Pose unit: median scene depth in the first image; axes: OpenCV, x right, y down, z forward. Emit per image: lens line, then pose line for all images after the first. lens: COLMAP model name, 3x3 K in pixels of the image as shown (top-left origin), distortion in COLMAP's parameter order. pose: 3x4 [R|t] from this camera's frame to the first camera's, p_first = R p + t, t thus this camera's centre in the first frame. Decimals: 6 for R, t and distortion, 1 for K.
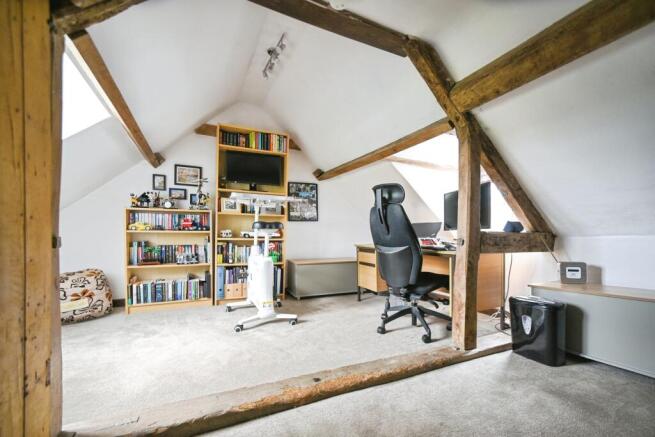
lens RADIAL K [[274.4, 0, 331.0], [0, 274.4, 239.7], [0, 0, 1]] dist [-0.025557, 0.017810]
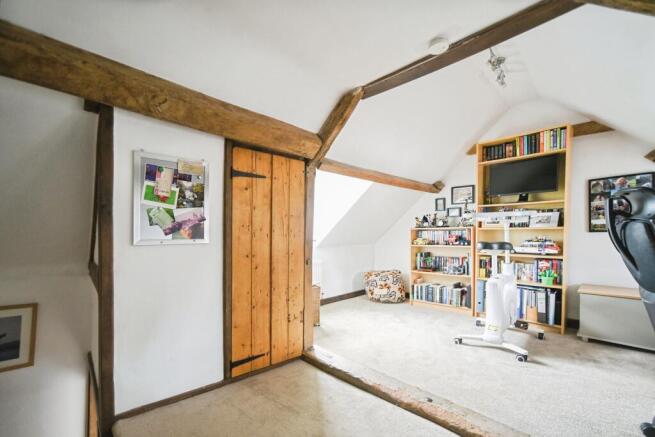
lens RADIAL K [[274.4, 0, 331.0], [0, 274.4, 239.7], [0, 0, 1]] dist [-0.025557, 0.017810]
pose [[0.360071, 0.008948, -0.932882, 0.379794], [-0.009186, 0.999940, 0.006045, -0.061581], [0.932880, 0.006393, 0.360131, 0.109144]]
